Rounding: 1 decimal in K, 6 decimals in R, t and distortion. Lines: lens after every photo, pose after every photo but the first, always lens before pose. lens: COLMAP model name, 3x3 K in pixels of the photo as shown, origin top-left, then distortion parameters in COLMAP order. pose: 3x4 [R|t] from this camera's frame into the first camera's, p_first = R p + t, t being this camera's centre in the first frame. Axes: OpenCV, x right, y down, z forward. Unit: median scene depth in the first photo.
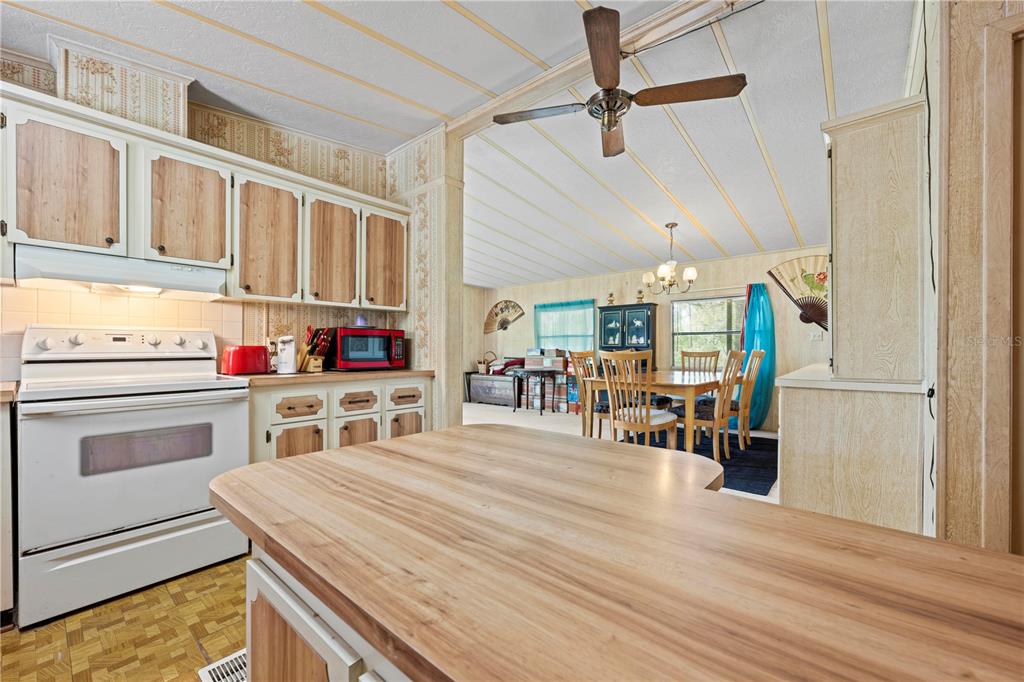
lens RADIAL K [[407.1, 0, 513.1], [0, 407.1, 346.8], [0, 0, 1]] dist [-0.000188, 0.000007]
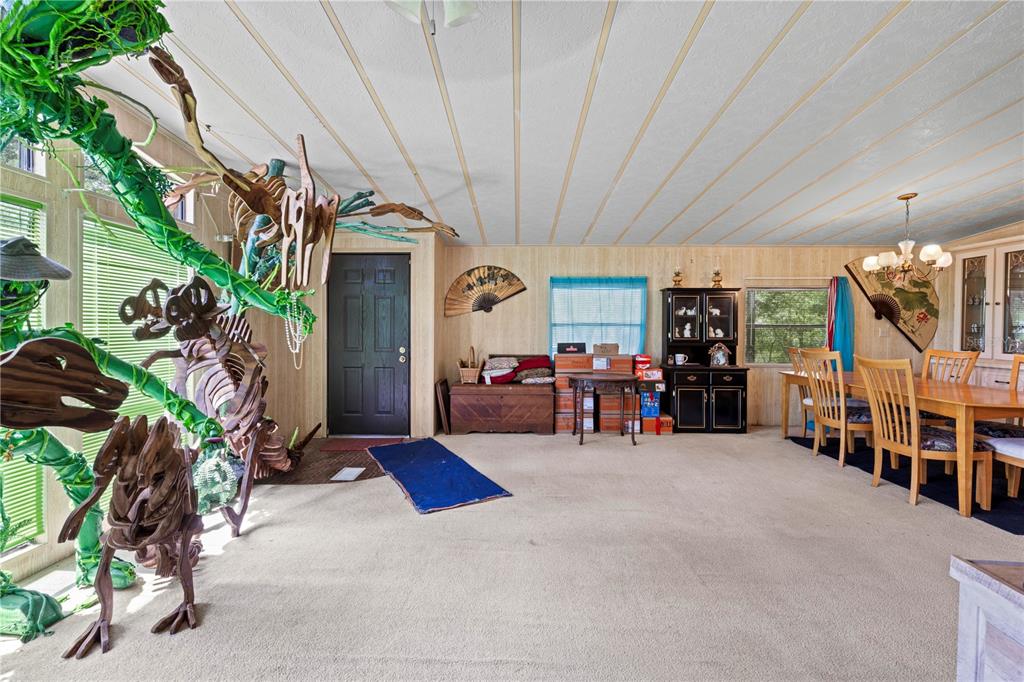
lens RADIAL K [[411.3, 0, 513.5], [0, 411.3, 332.4], [0, 0, 1]] dist [-0.000472, 0.000159]
pose [[0.773480, -0.000641, 0.633821, -0.465335], [-0.009595, 0.999873, 0.012721, -0.020931], [-0.633749, -0.015921, 0.773375, 0.551462]]
